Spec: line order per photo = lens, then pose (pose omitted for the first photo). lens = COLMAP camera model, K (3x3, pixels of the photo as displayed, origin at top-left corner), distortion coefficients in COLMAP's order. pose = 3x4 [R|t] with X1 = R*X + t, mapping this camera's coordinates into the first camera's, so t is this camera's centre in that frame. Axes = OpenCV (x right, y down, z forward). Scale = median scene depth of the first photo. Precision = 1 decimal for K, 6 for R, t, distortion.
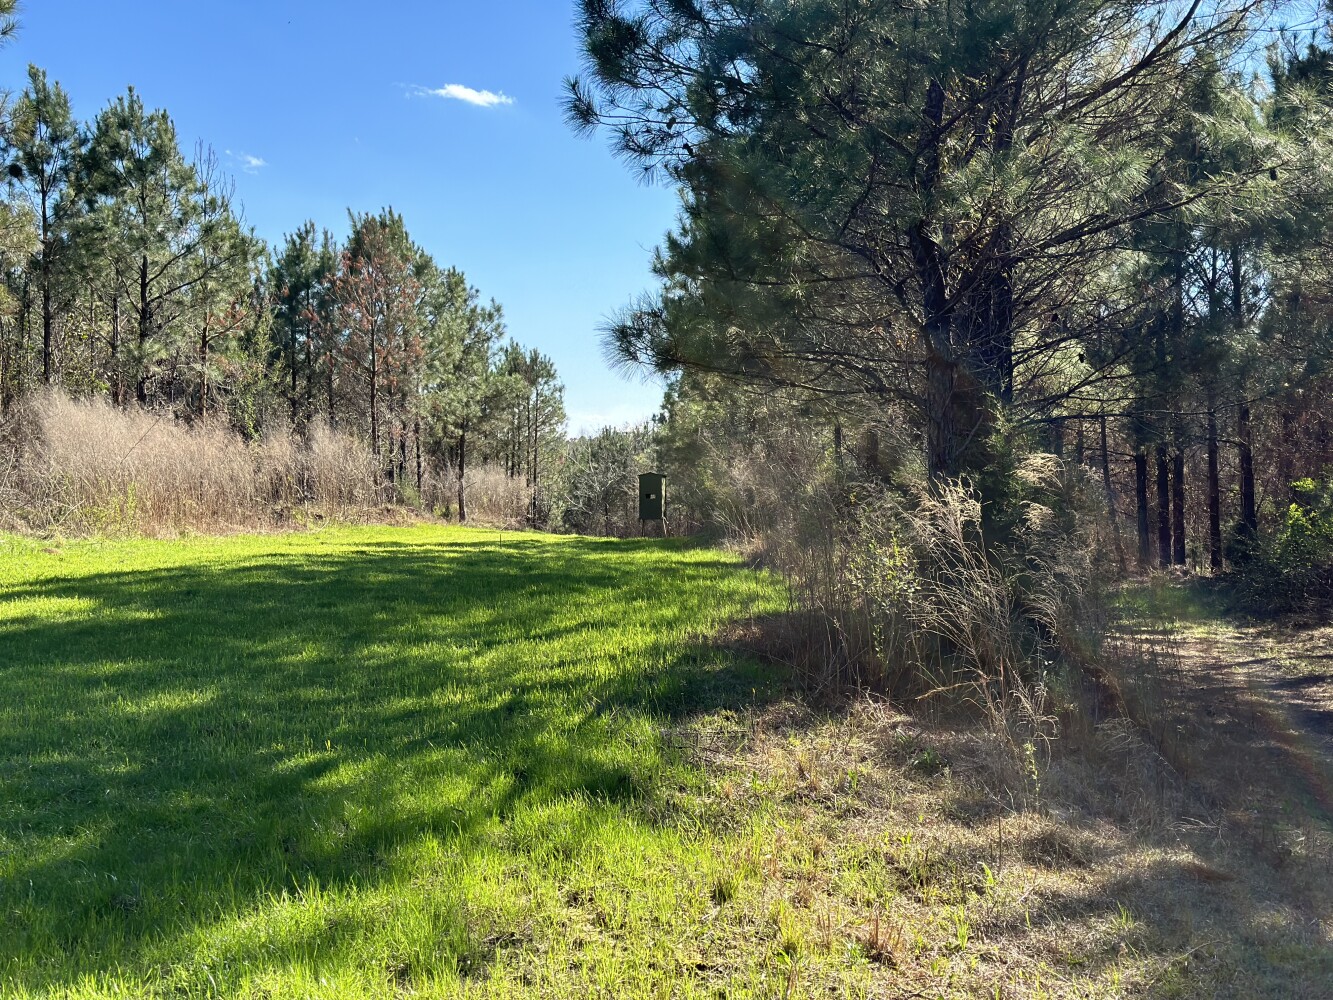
lens RADIAL K [[1904.5, 0, 666.5], [0, 1904.5, 500.0], [0, 0, 1]] dist [0.192422, 0.048385]
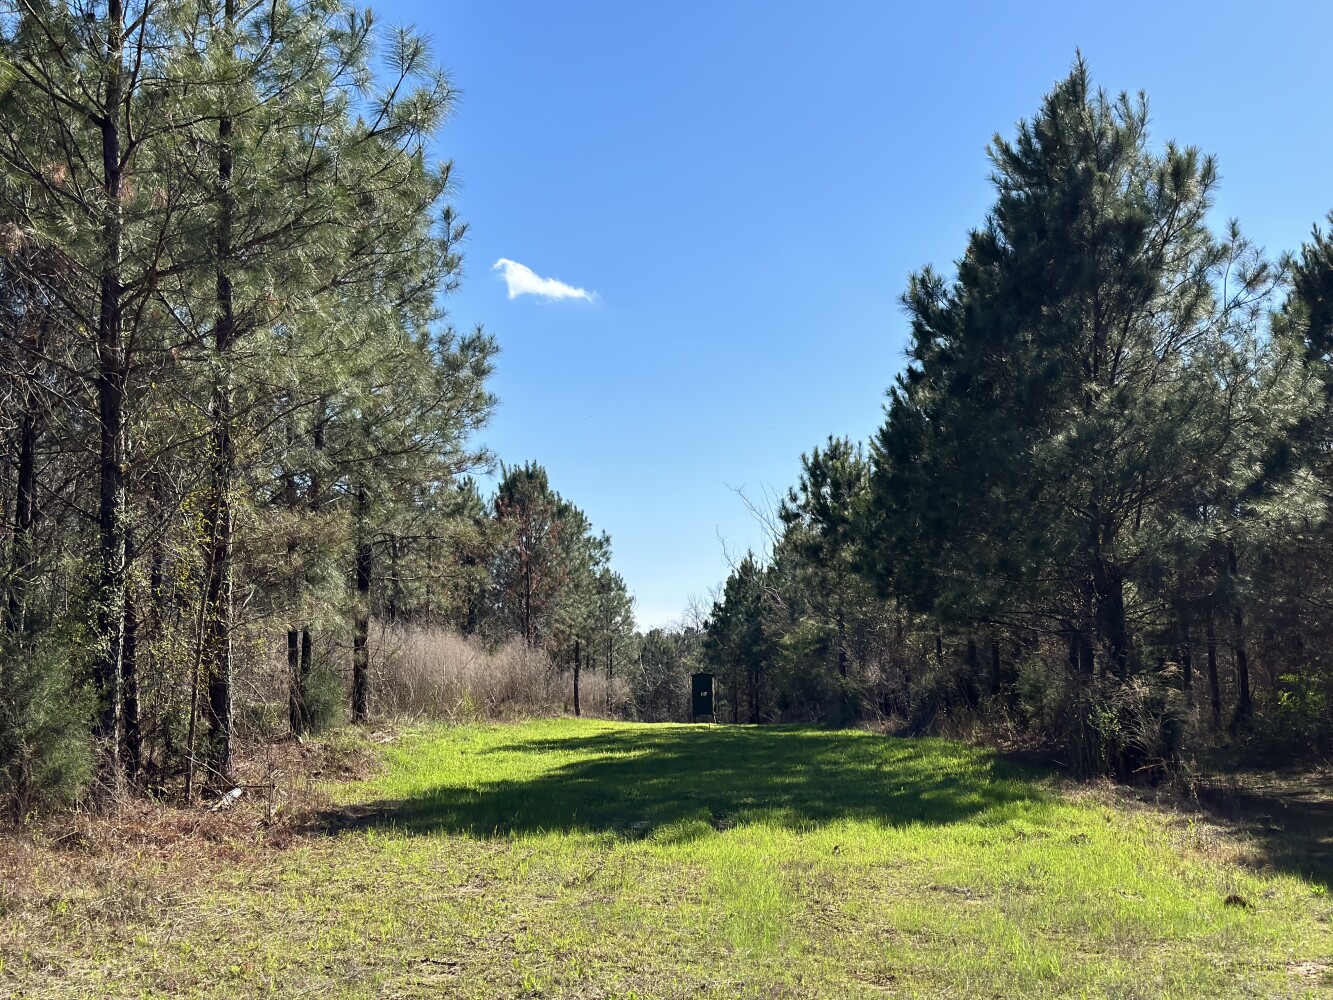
lens RADIAL K [[1868.6, 0, 666.5], [0, 1868.6, 500.0], [0, 0, 1]] dist [0.099255, -0.012352]
pose [[0.999739, -0.012216, 0.019316, -0.083329], [0.014191, 0.994299, -0.105675, 0.001859], [-0.017915, 0.105922, 0.994213, -0.209956]]
